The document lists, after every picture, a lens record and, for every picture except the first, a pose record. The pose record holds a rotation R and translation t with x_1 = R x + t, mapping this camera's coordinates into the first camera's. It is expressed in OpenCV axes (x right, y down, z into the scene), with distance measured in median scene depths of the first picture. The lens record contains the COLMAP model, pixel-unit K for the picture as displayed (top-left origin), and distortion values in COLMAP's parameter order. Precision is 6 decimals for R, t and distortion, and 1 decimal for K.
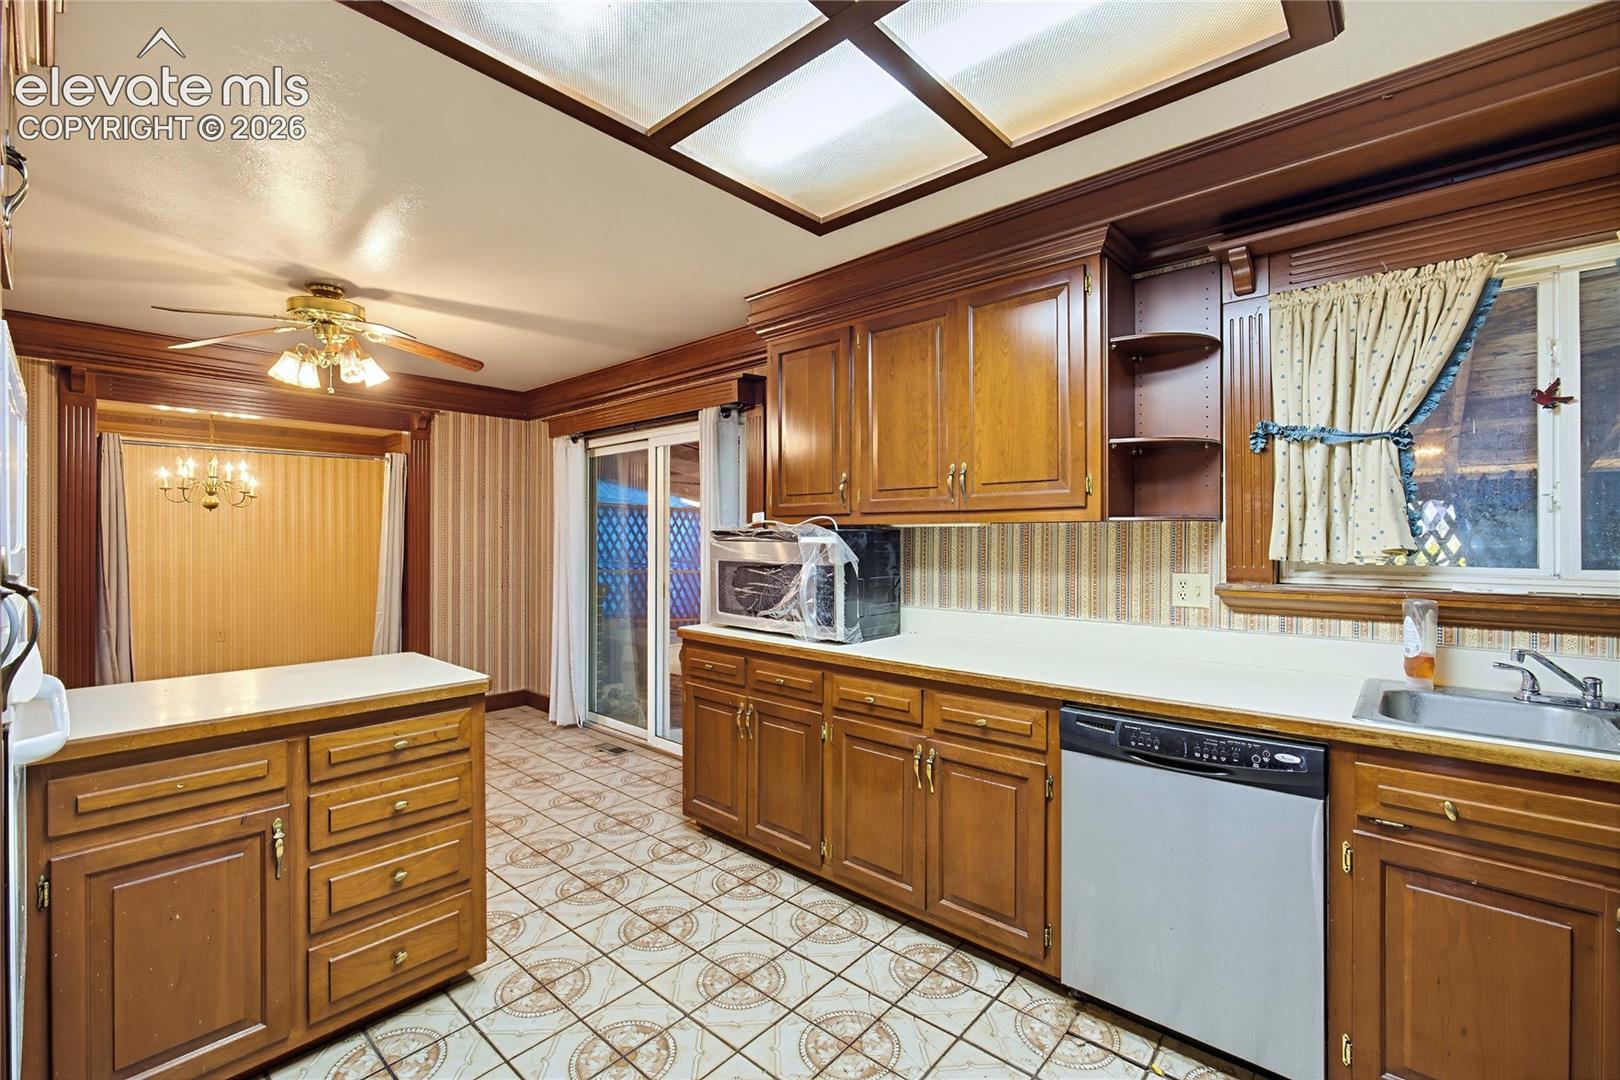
lens RADIAL K [[689.2, 0, 812.6], [0, 689.2, 541.8], [0, 0, 1]] dist [-0.012023, 0.004077]
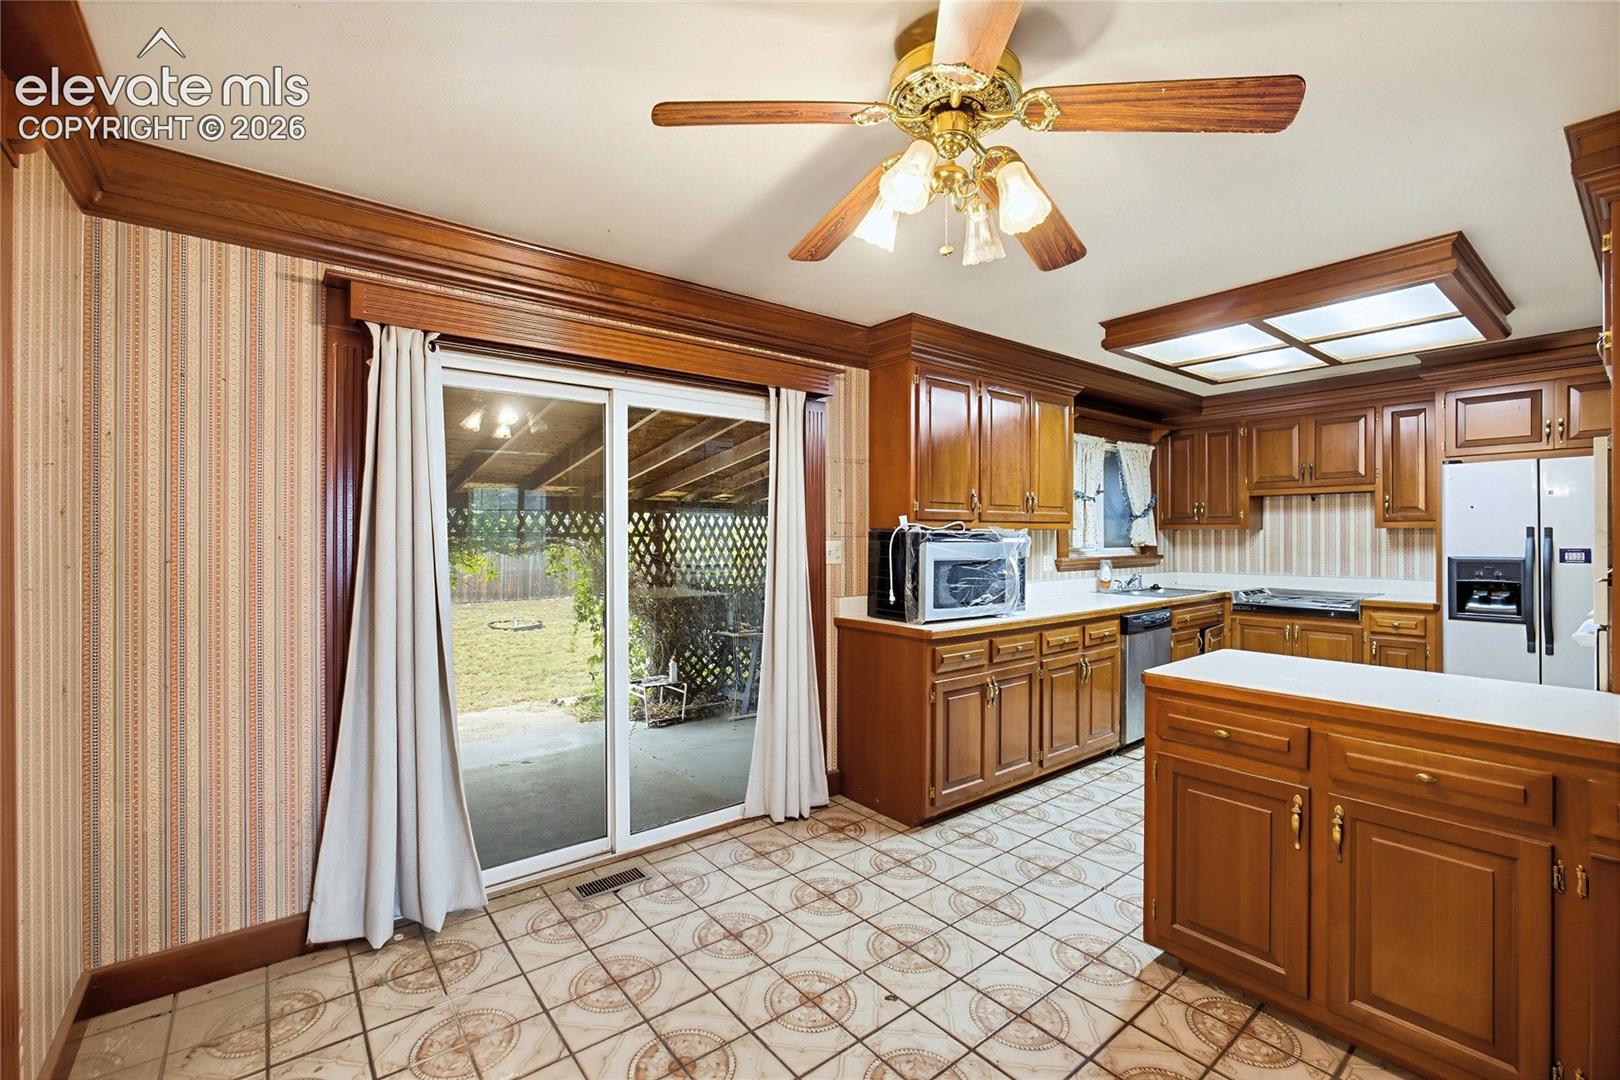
lens RADIAL K [[689.2, 0, 809.6], [0, 689.2, 540.0], [0, 0, 1]] dist [-0.012023, 0.004077]
pose [[0.174584, -0.004383, 0.984633, -1.636144], [0.009919, 0.999947, 0.002692, -0.012327], [-0.984592, 0.009296, 0.174618, 1.353142]]
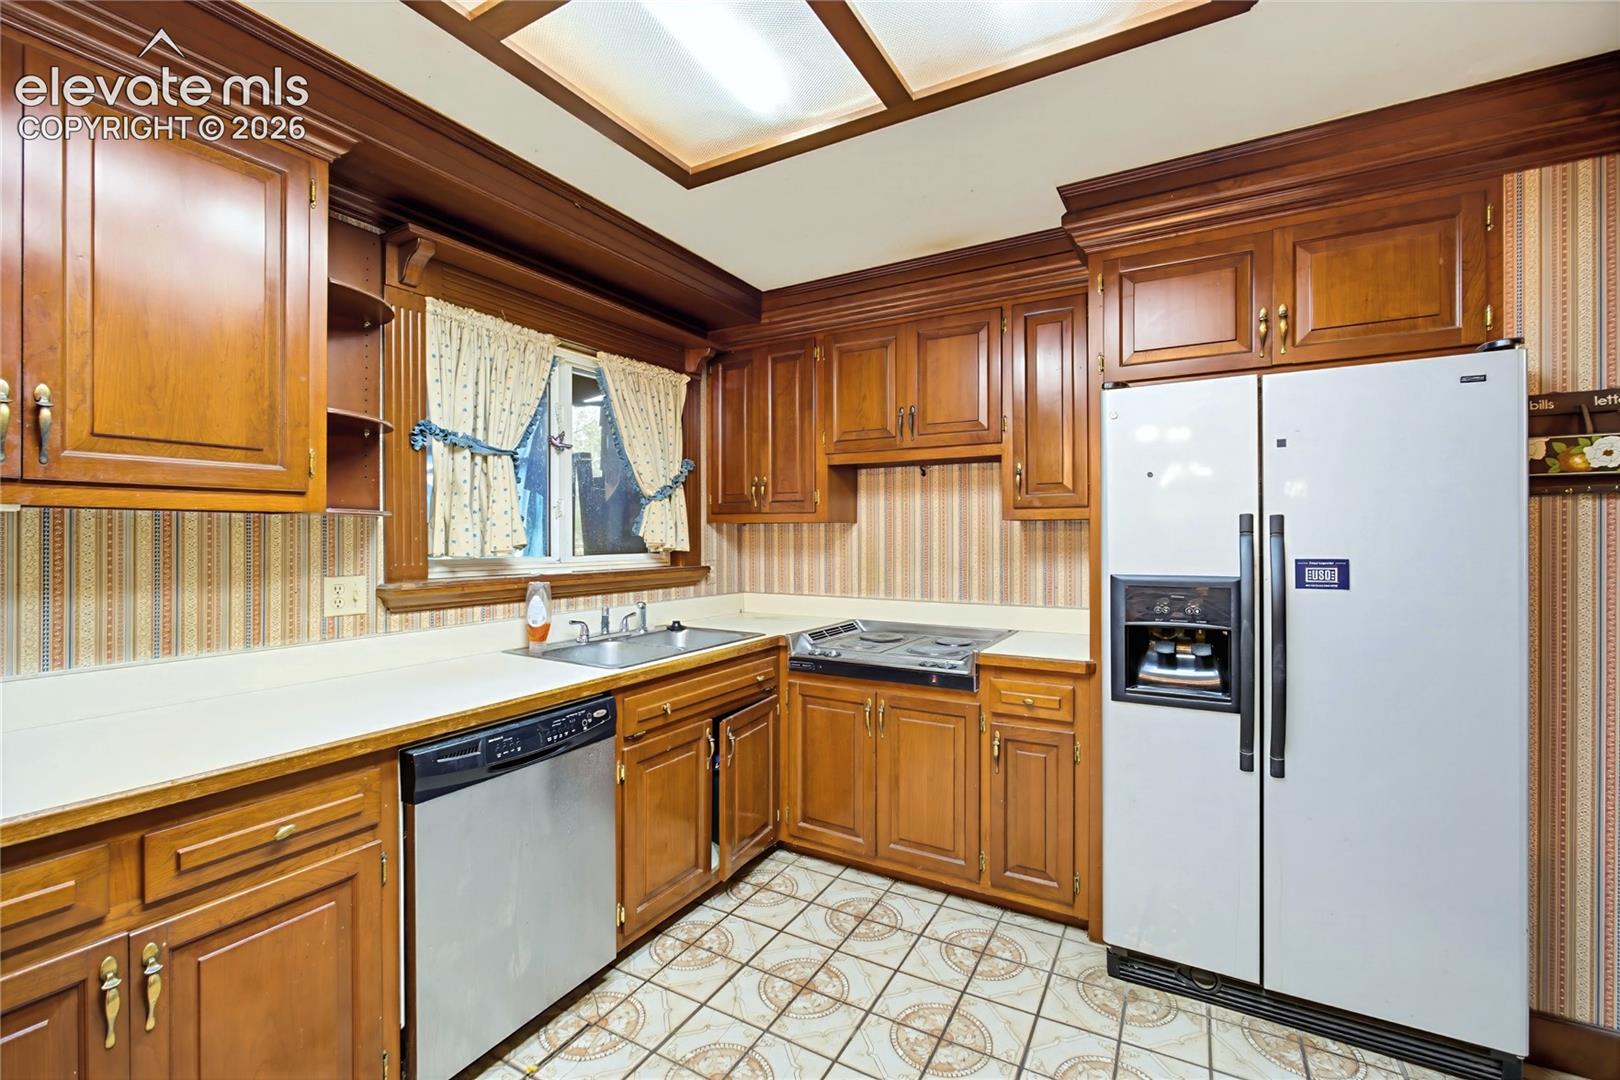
lens RADIAL K [[689.2, 0, 808.9], [0, 689.2, 539.0], [0, 0, 1]] dist [-0.012023, 0.004077]
pose [[-0.197311, -0.002481, 0.980338, -0.413332], [0.007160, 0.999966, 0.003972, -0.000253], [-0.980315, 0.007803, -0.197287, 0.602074]]
